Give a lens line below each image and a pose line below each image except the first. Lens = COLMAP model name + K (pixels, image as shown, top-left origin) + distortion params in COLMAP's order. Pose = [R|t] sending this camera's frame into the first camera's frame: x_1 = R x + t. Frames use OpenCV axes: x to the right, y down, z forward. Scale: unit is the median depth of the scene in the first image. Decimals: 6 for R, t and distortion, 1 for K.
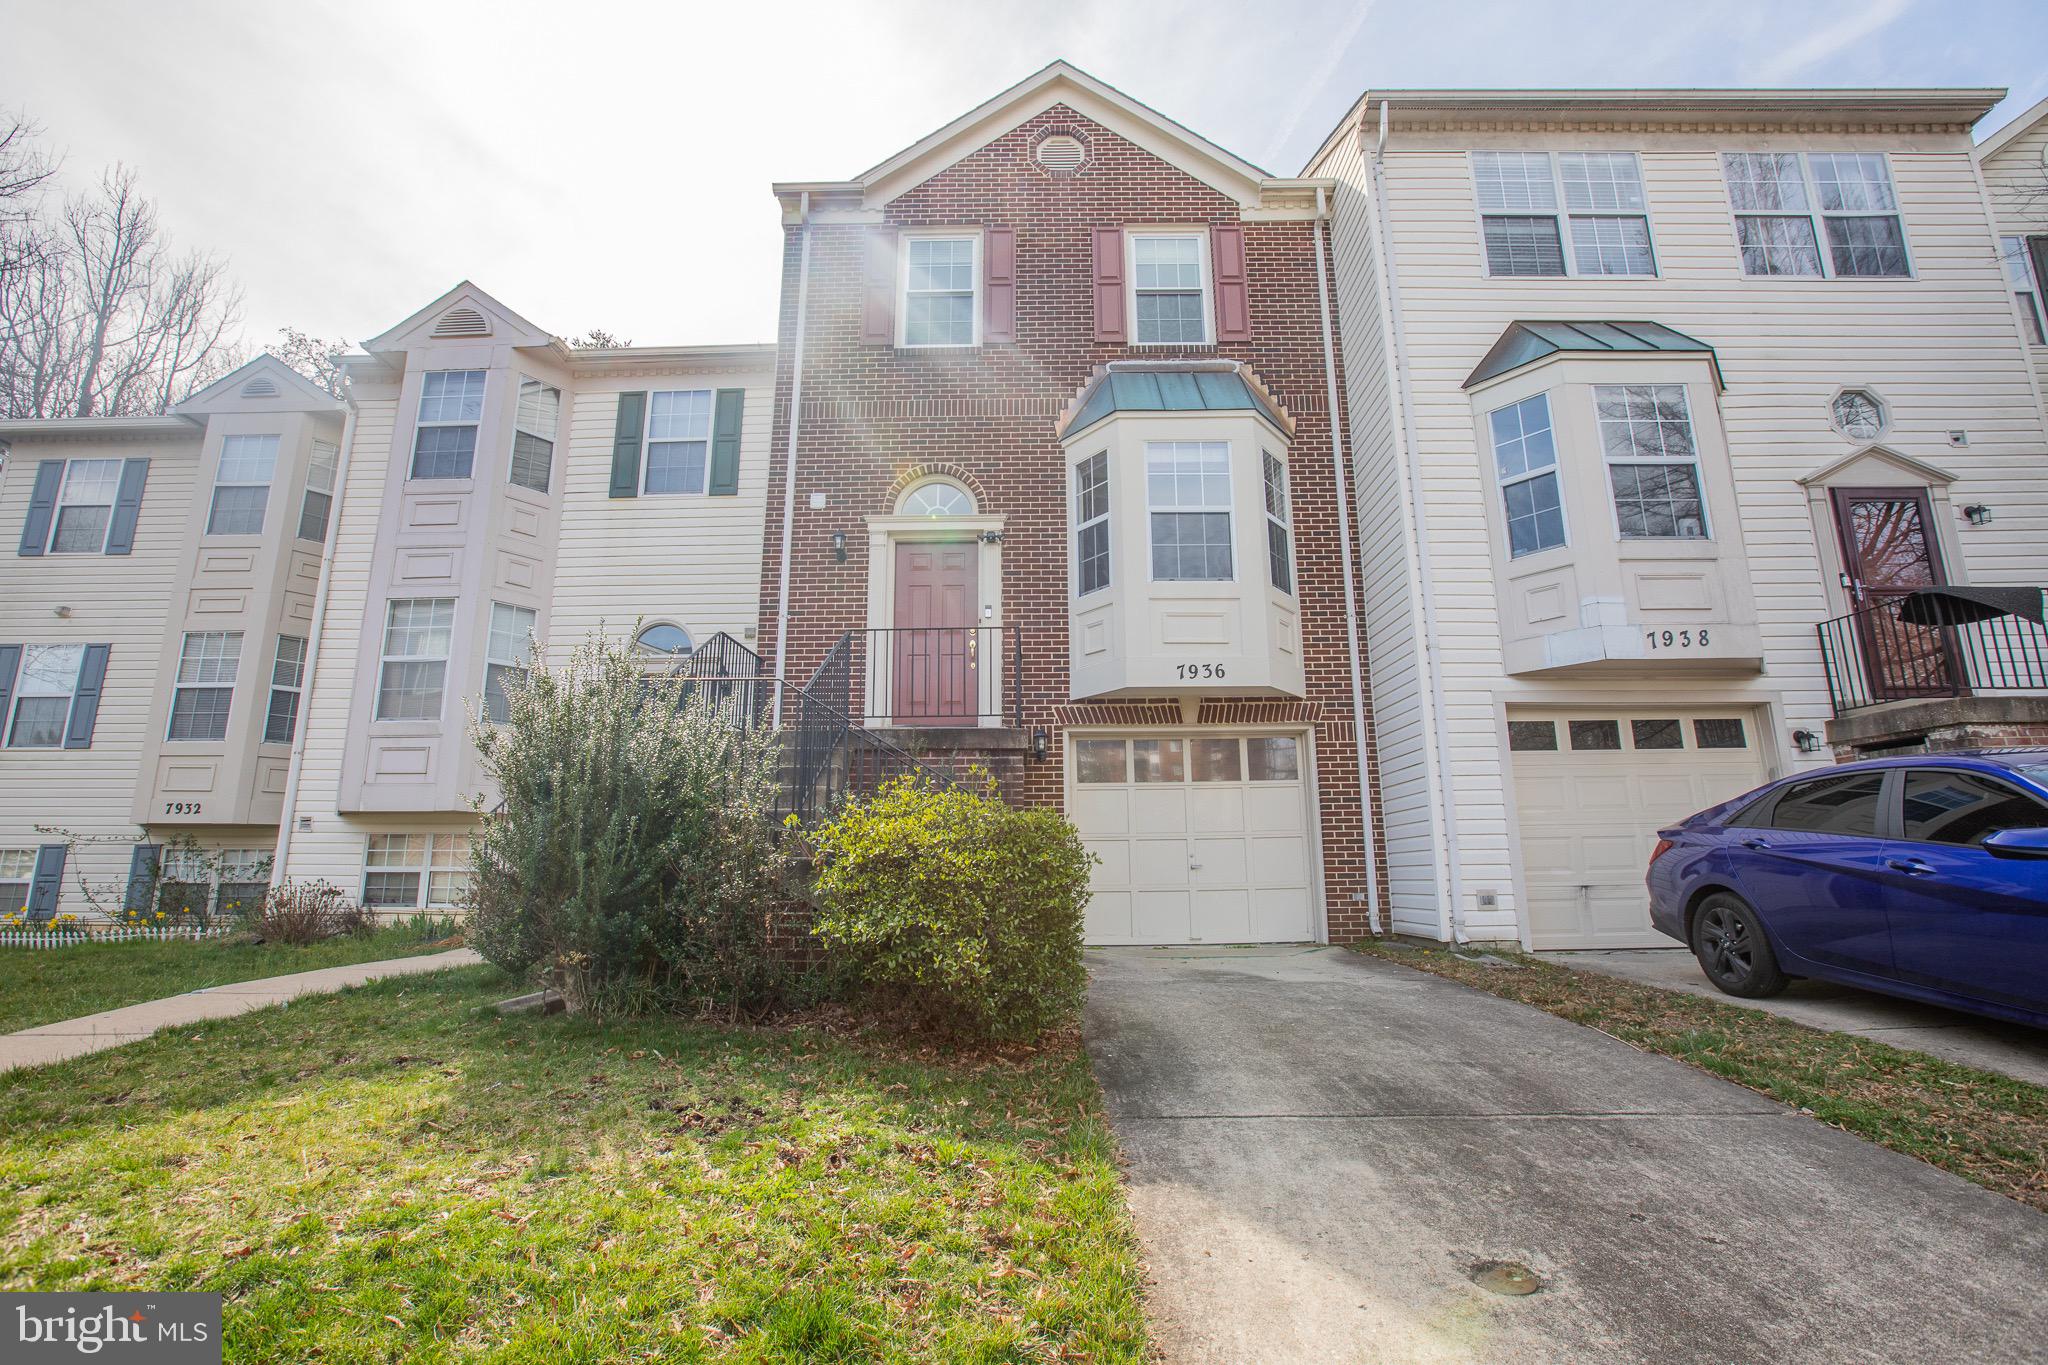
lens RADIAL K [[978.4, 0, 1019.9], [0, 978.4, 652.8], [0, 0, 1]] dist [-0.002236, -0.000307]
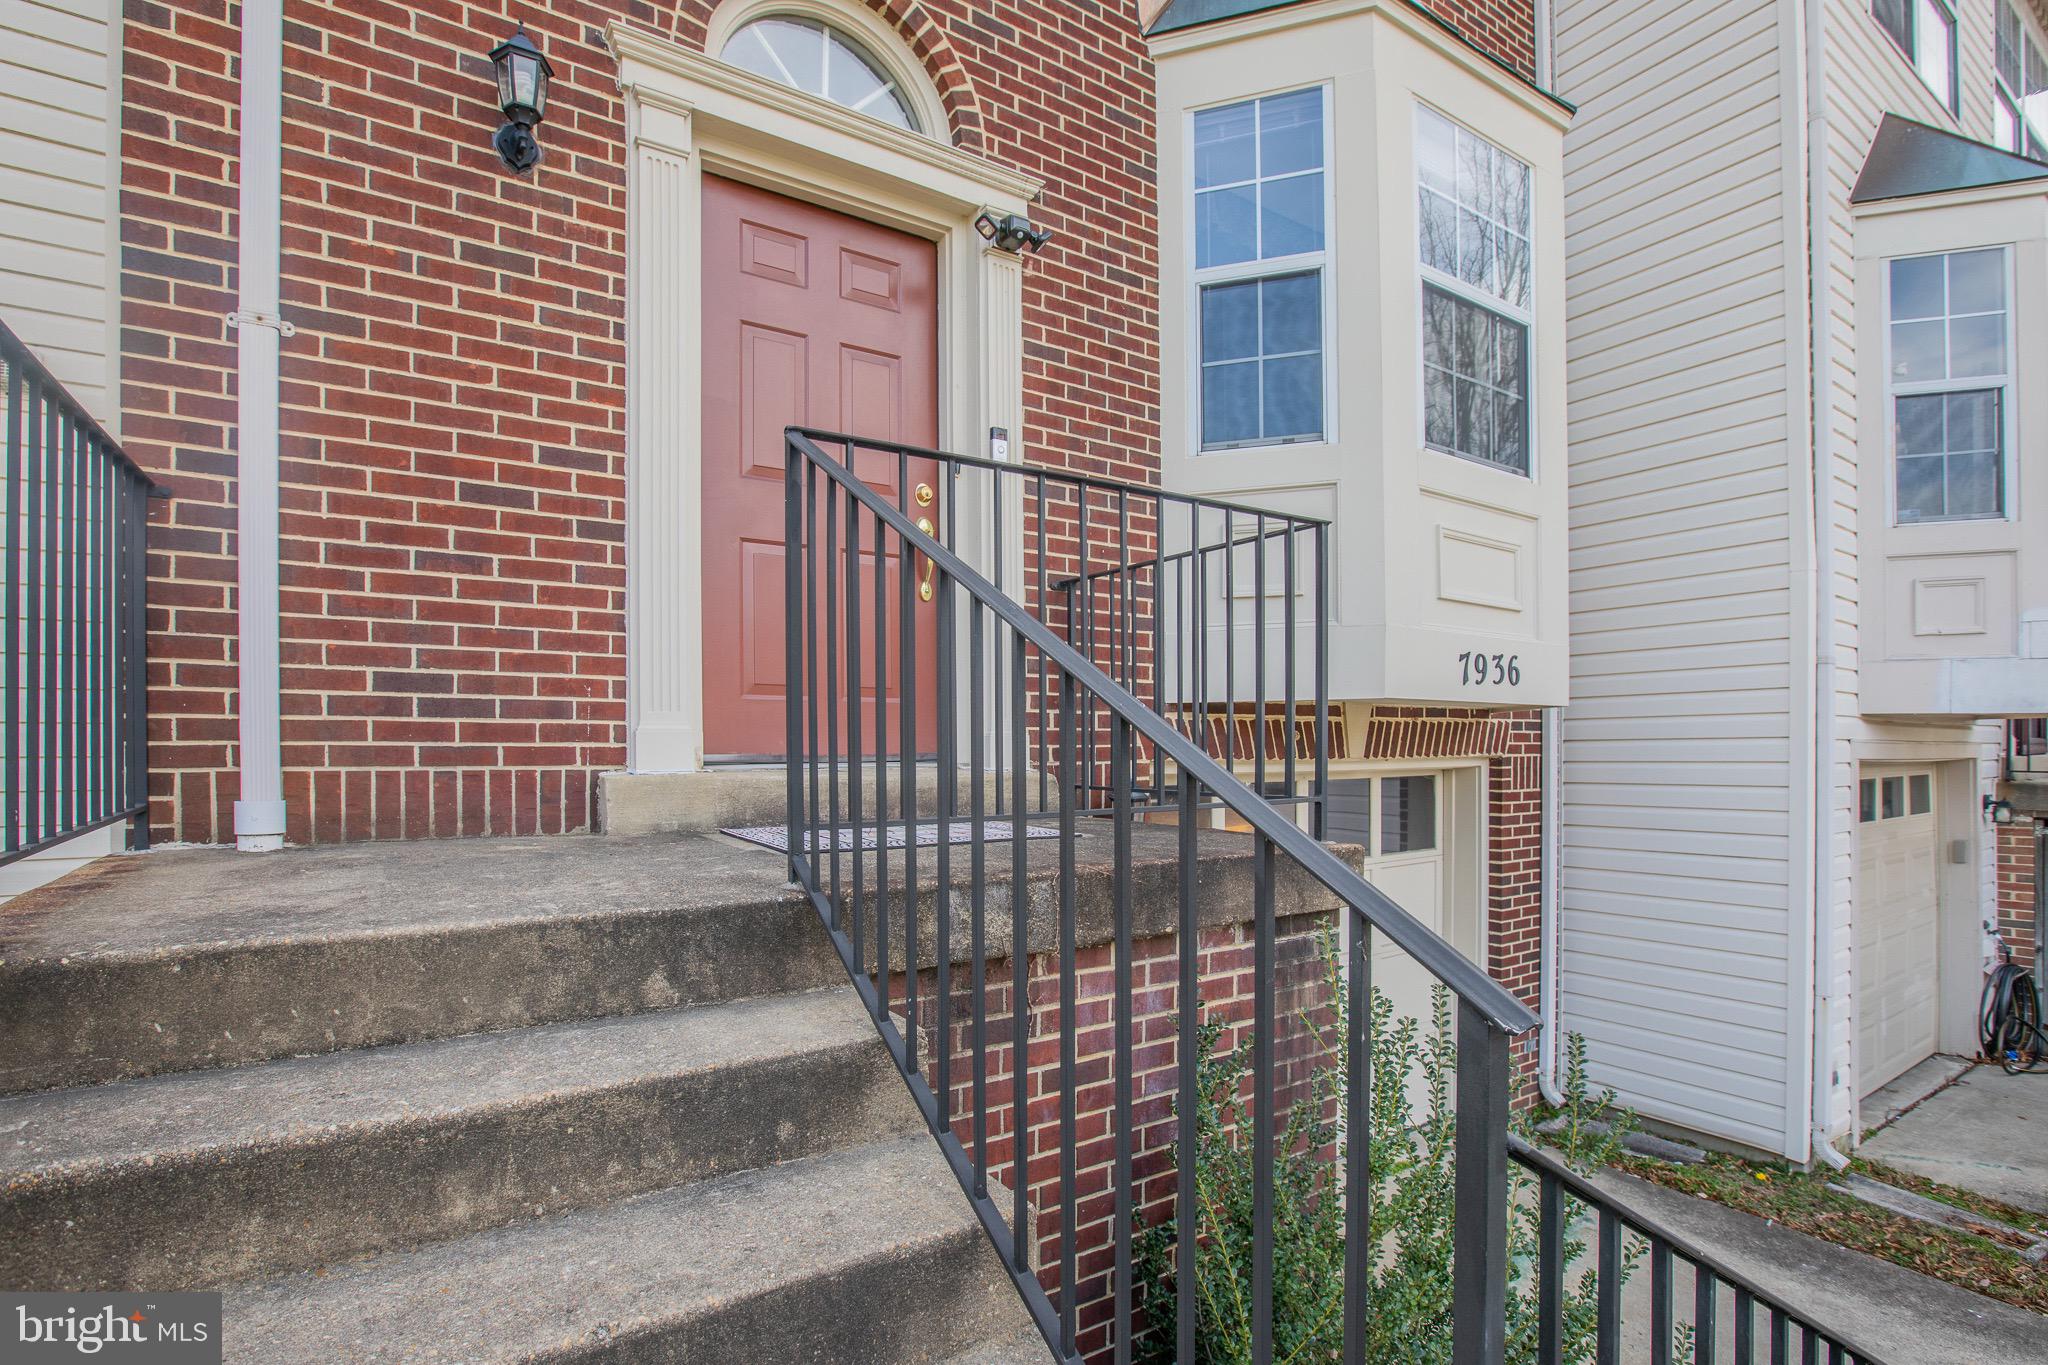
lens RADIAL K [[907.6, 0, 1026.1], [0, 907.6, 747.5], [0, 0, 1]] dist [-0.021805, 0.000140]
pose [[0.829081, -0.000928, 0.559128, -0.216984], [-0.123058, 0.975175, 0.184091, 0.003453], [-0.545419, -0.221432, 0.808385, 0.722719]]
